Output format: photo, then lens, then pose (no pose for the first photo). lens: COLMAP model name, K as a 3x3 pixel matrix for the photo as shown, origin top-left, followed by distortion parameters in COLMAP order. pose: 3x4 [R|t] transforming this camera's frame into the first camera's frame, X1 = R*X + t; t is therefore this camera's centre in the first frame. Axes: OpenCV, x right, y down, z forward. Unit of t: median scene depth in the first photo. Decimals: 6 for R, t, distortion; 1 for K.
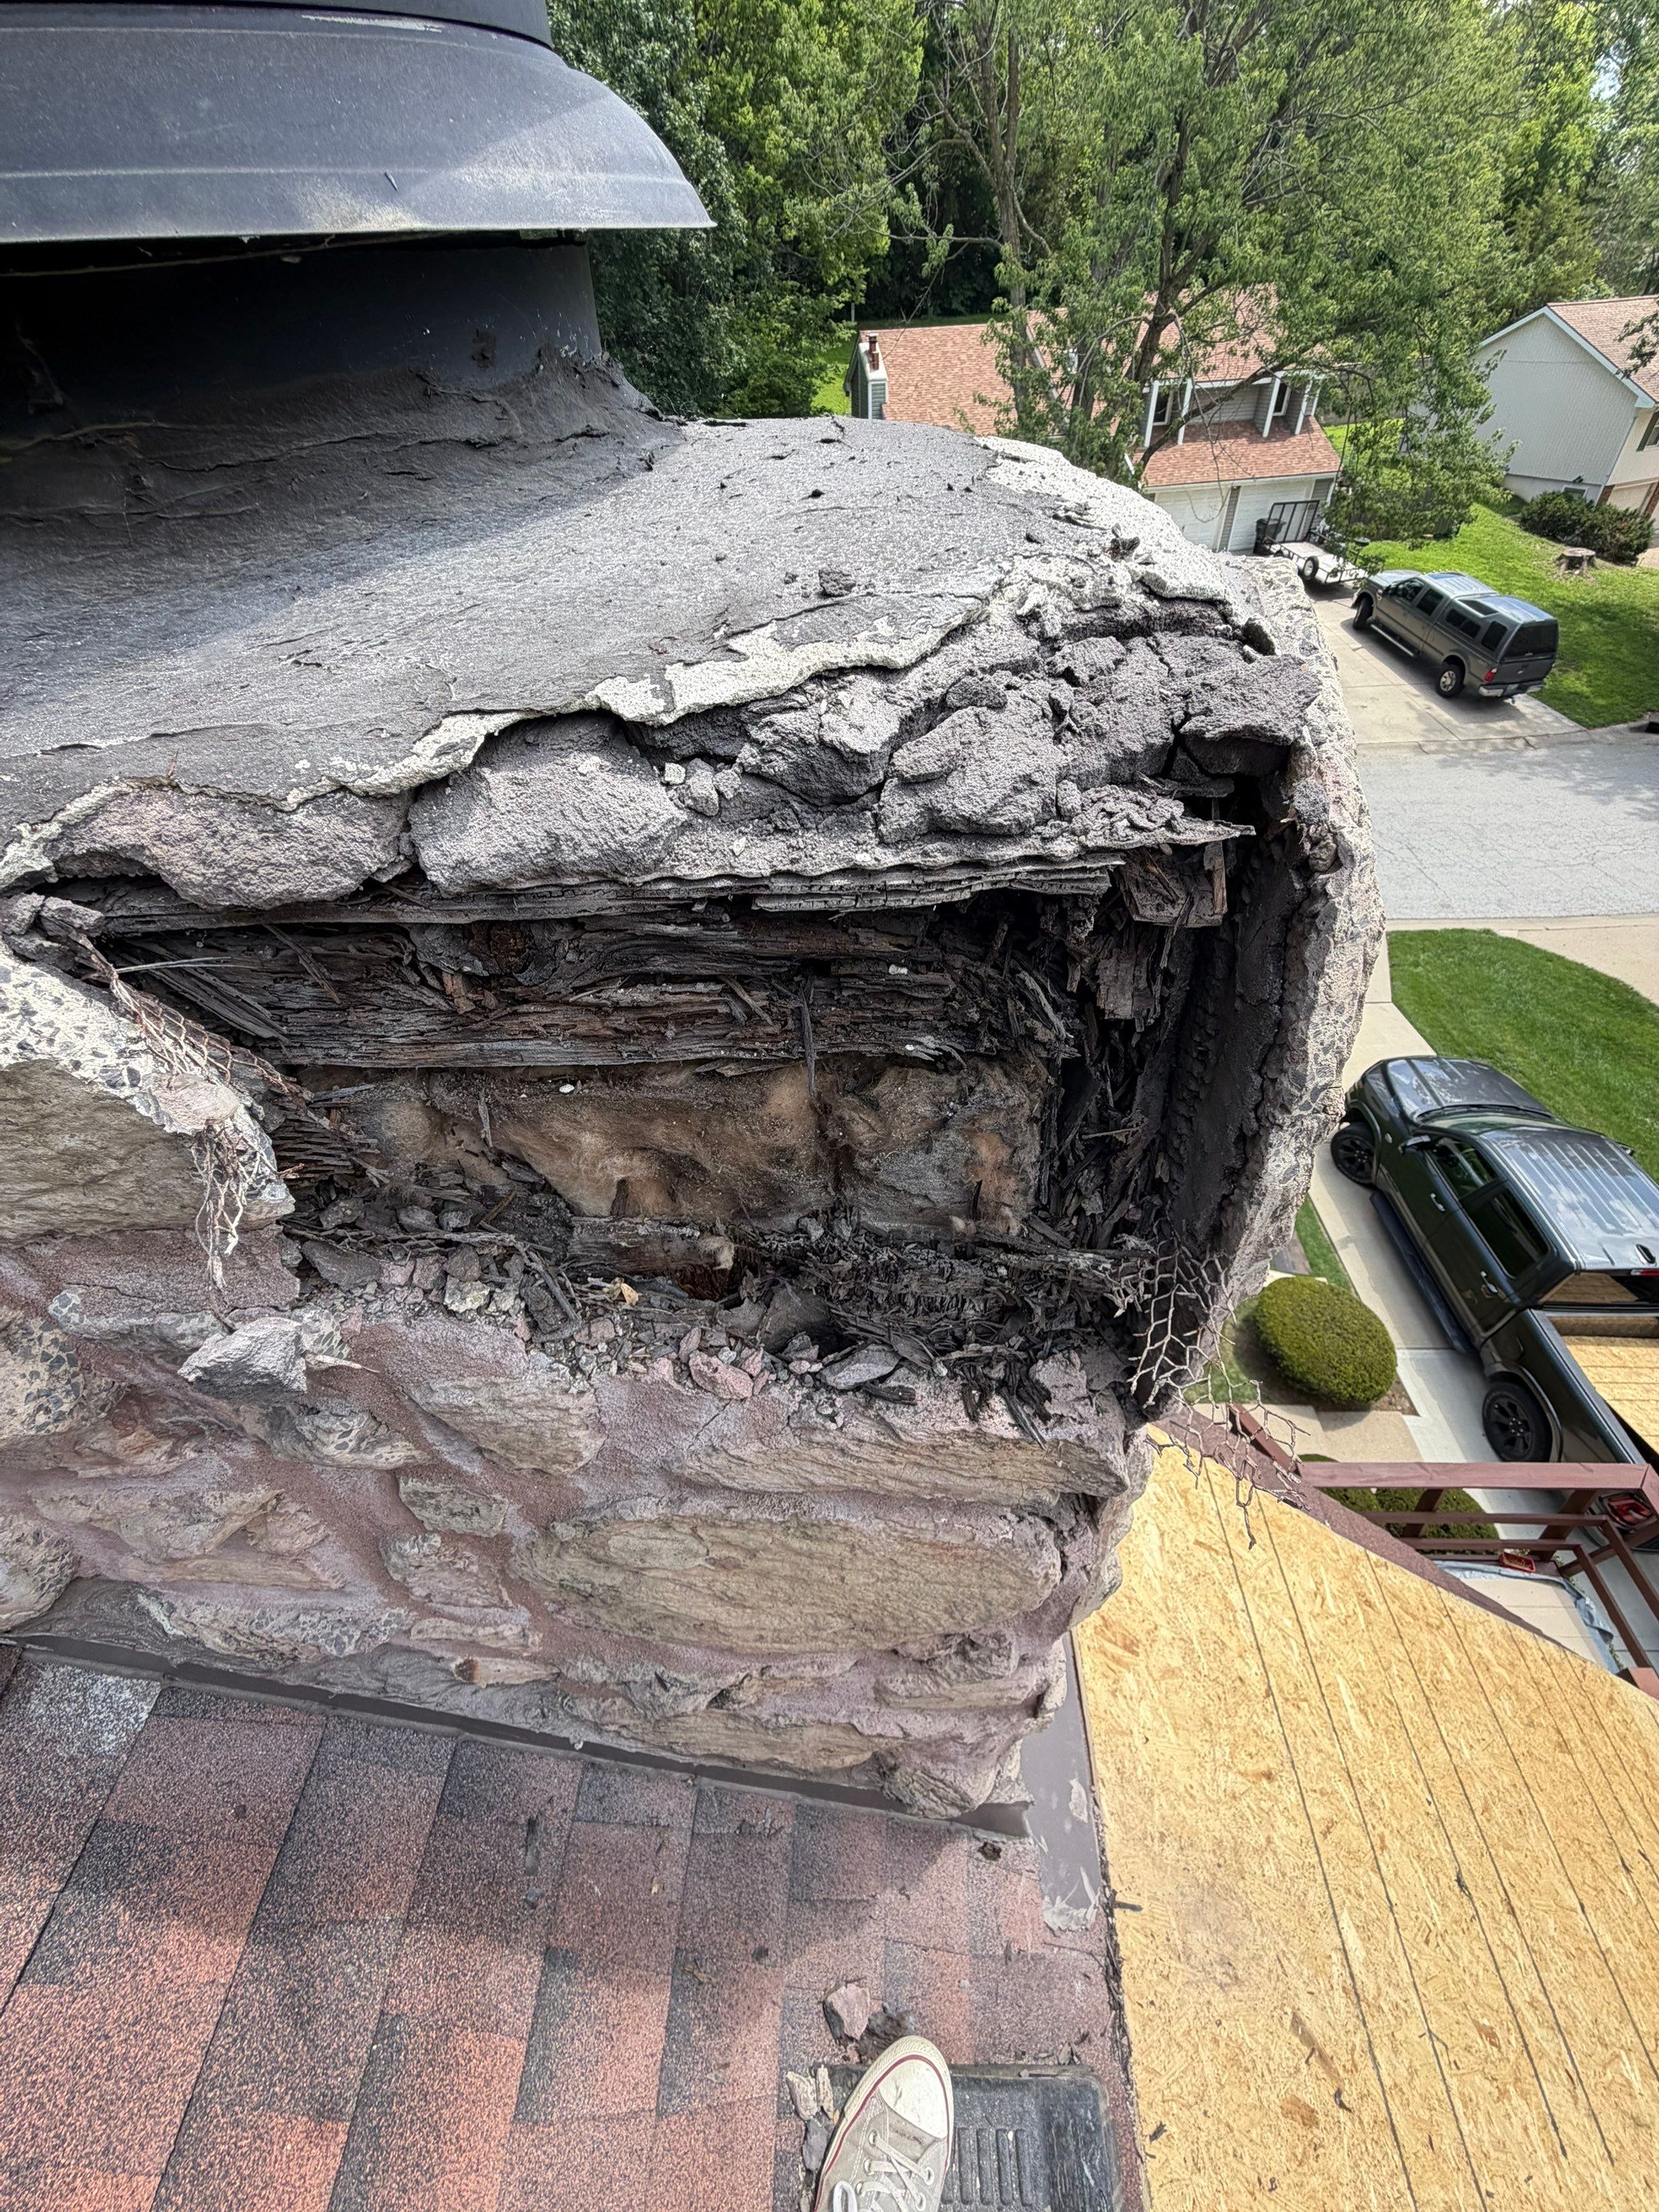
lens RADIAL K [[881.4, 0, 829.5], [0, 881.4, 1106.0], [0, 0, 1]] dist [0.000812, 0.000705]
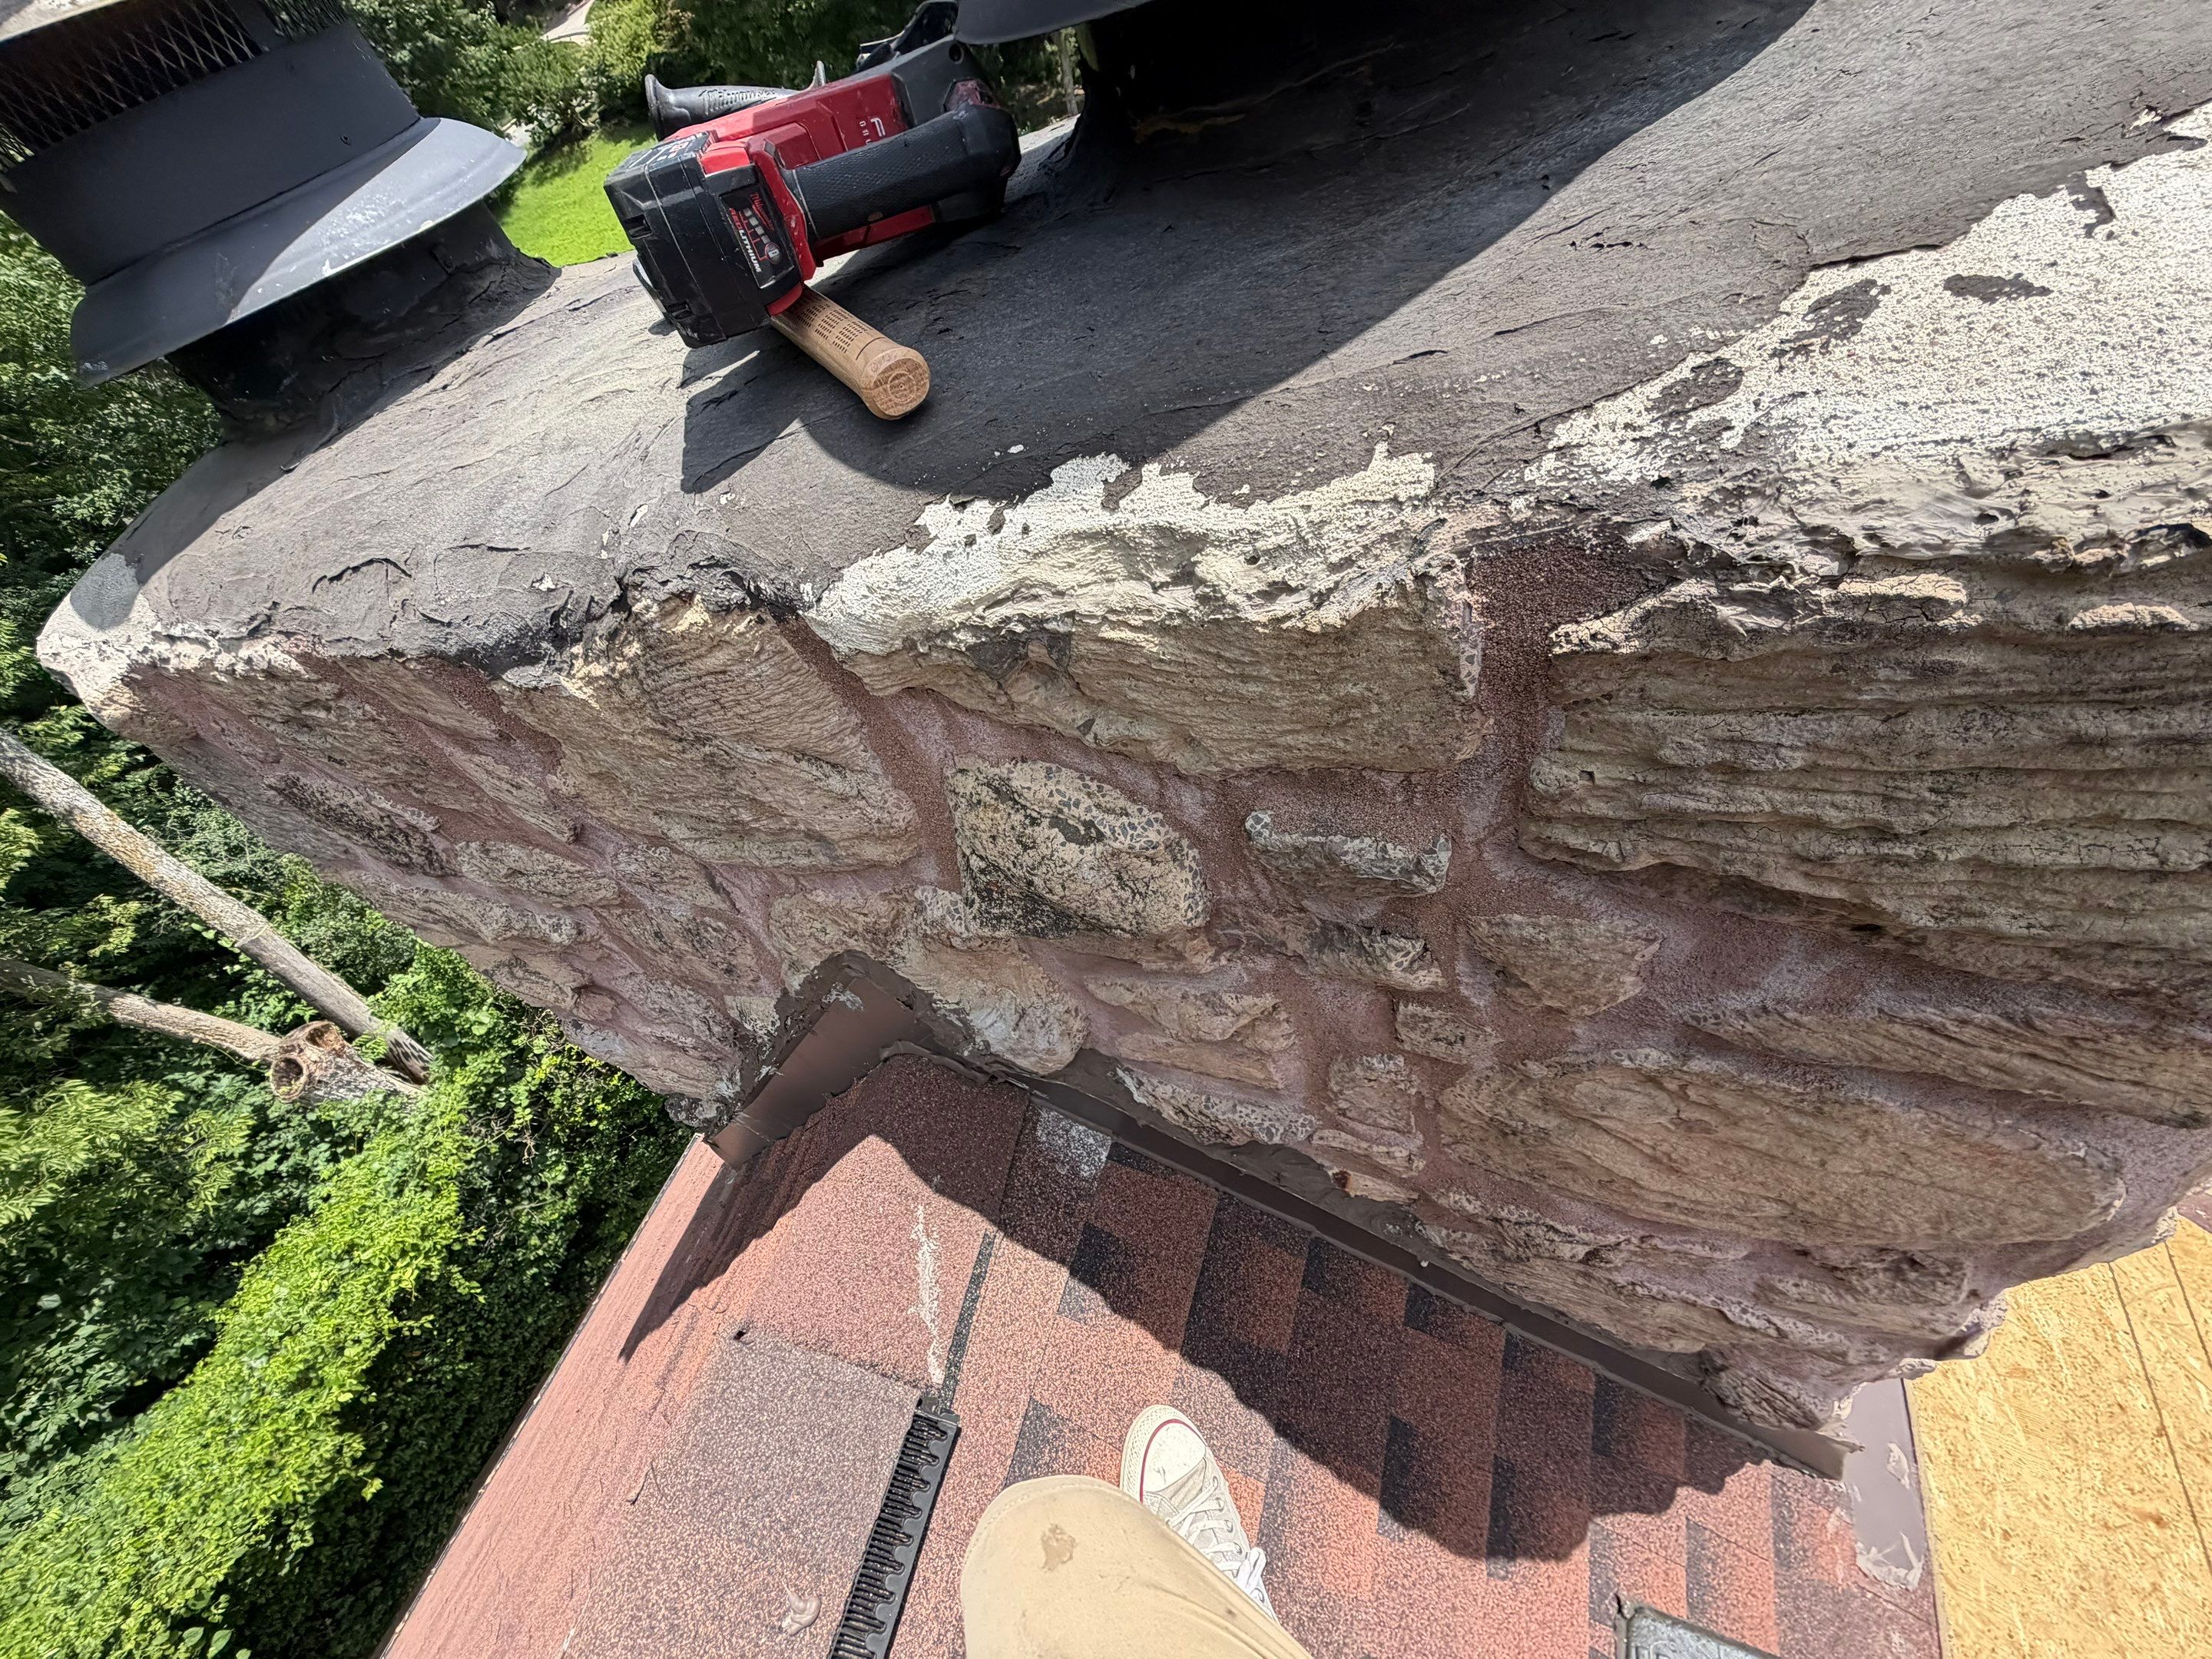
lens RADIAL K [[881.4, 0, 1108.3], [0, 881.4, 834.6], [0, 0, 1]] dist [0.000812, 0.000705]
pose [[0.923816, 0.062808, -0.377649, -0.333367], [-0.011936, 0.990696, 0.135568, 0.038163], [0.382650, -0.120732, 0.915971, -0.155108]]
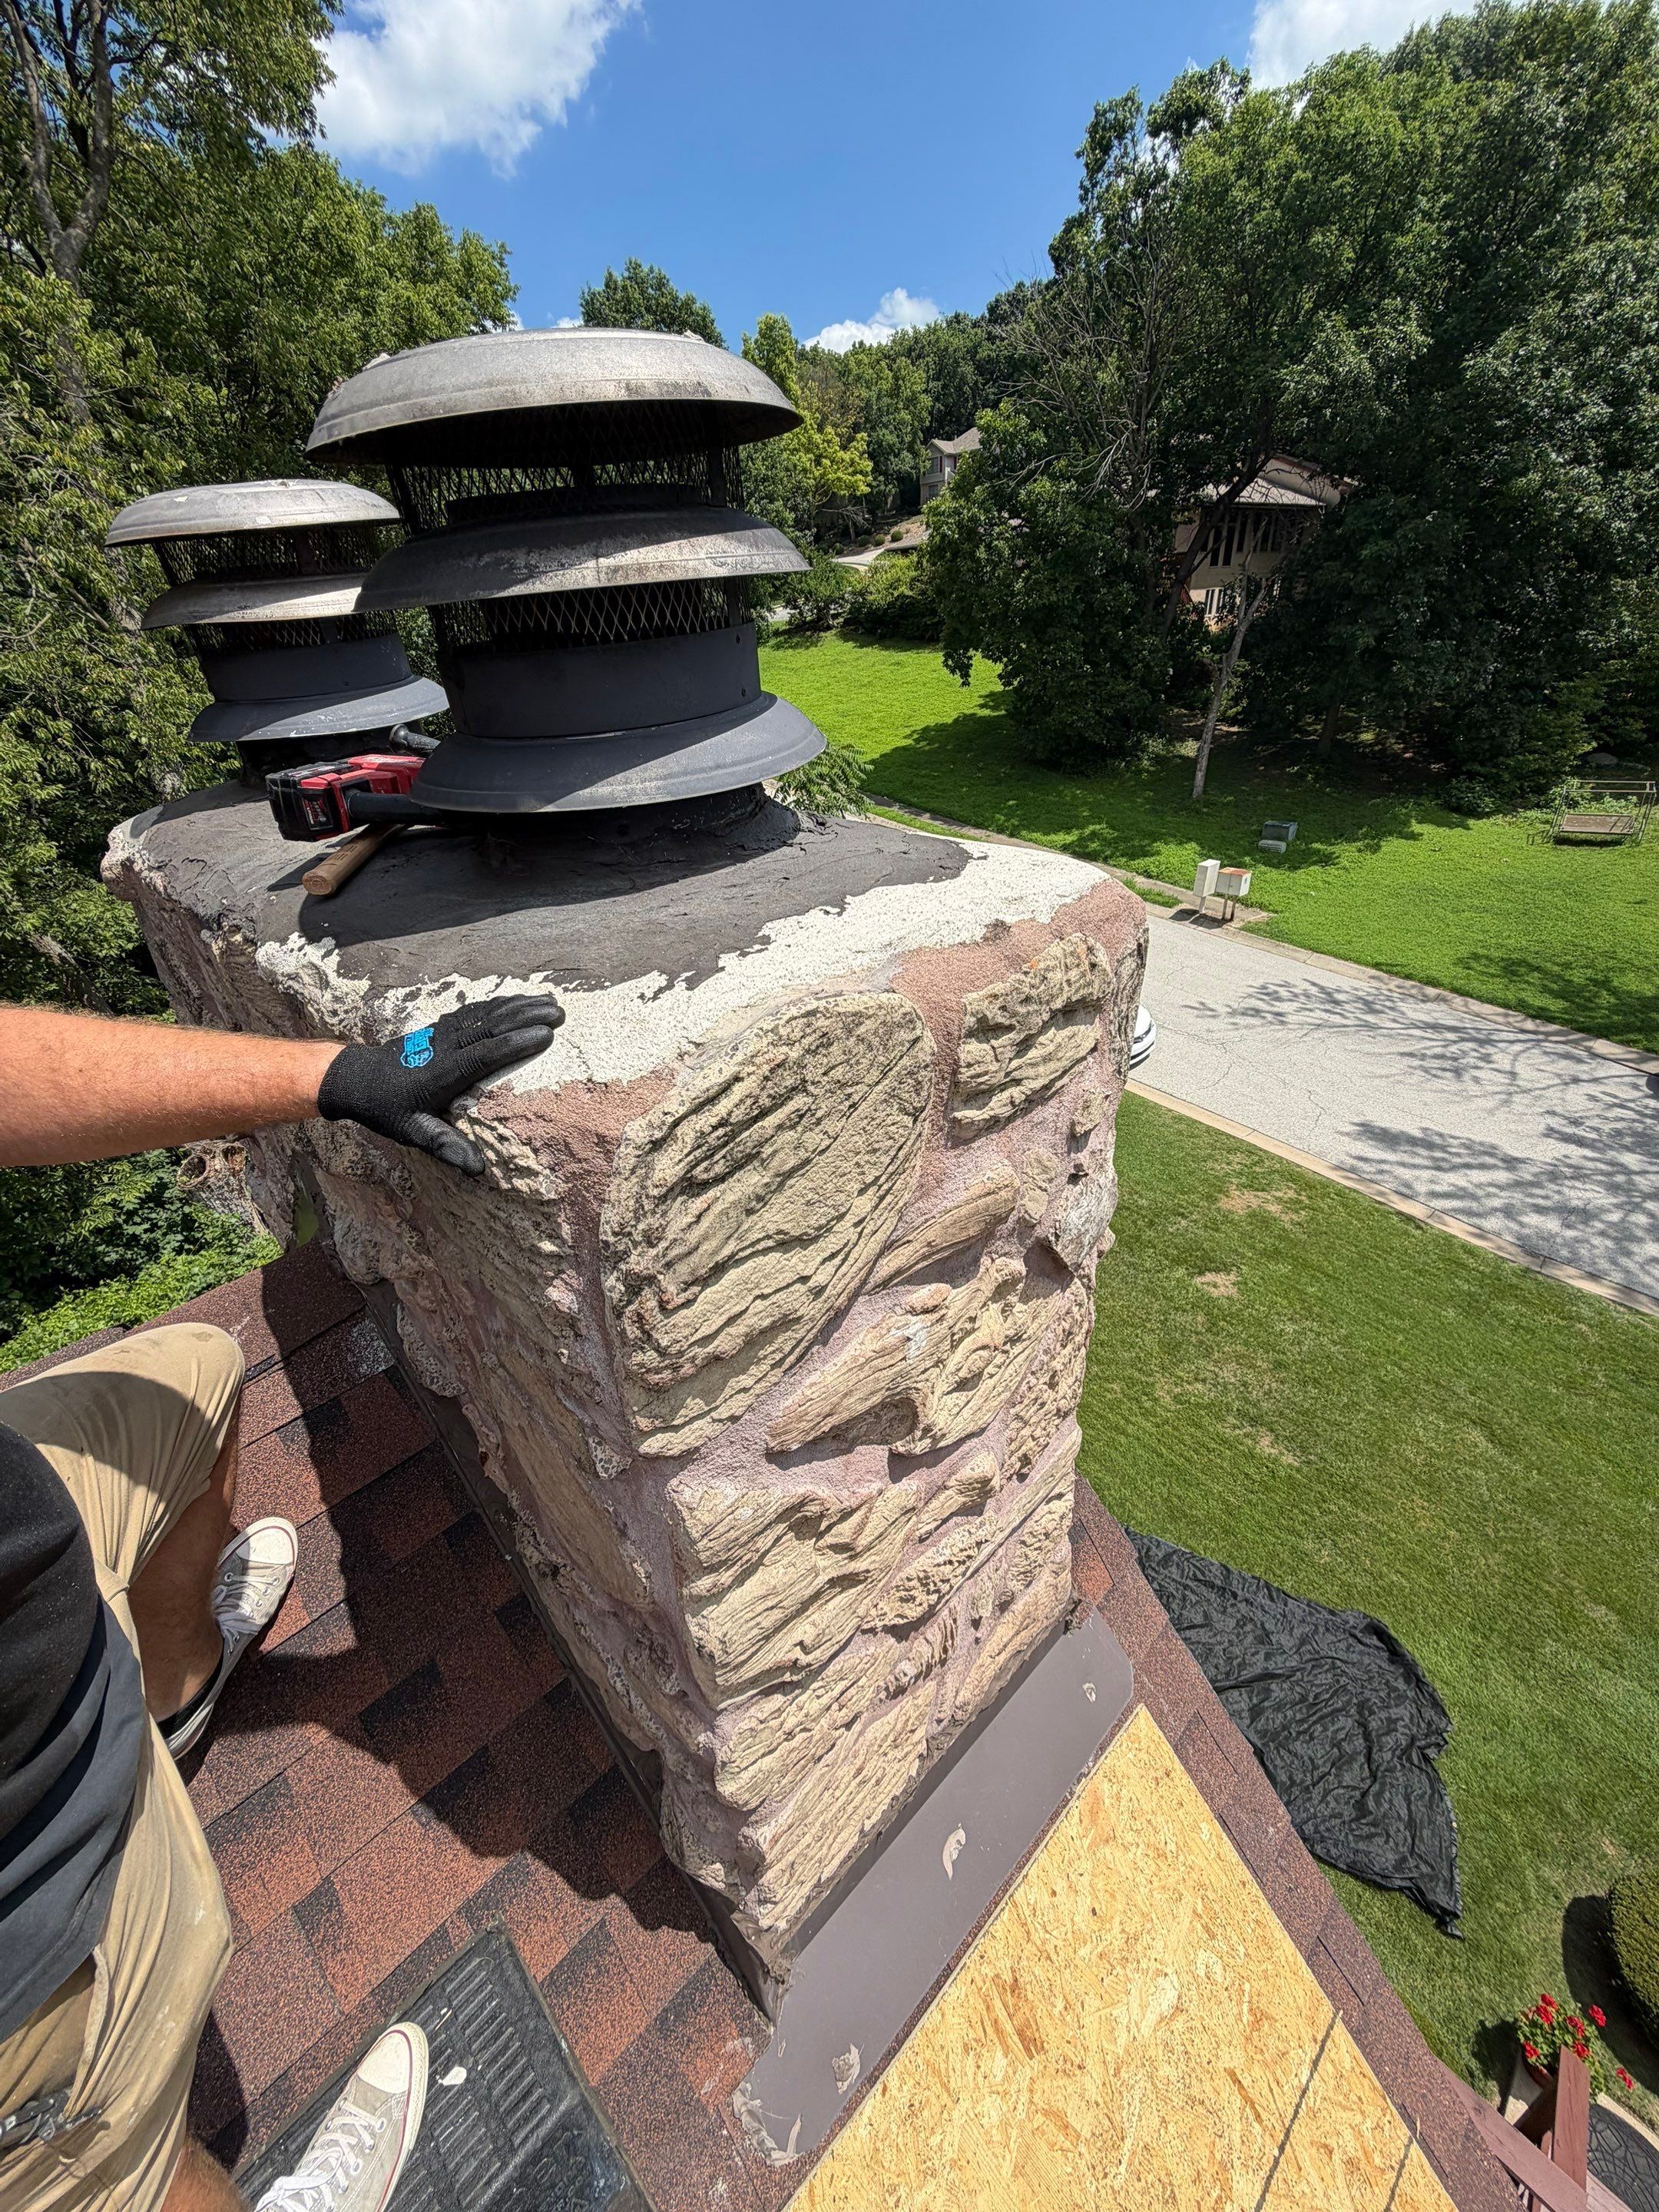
lens RADIAL K [[881.4, 0, 829.5], [0, 881.4, 1106.0], [0, 0, 1]] dist [0.000812, 0.000705]
pose [[0.716262, 0.350202, -0.603595, 0.966911], [-0.462726, 0.885804, -0.035161, -0.221889], [0.522353, 0.304483, 0.796516, -0.212576]]
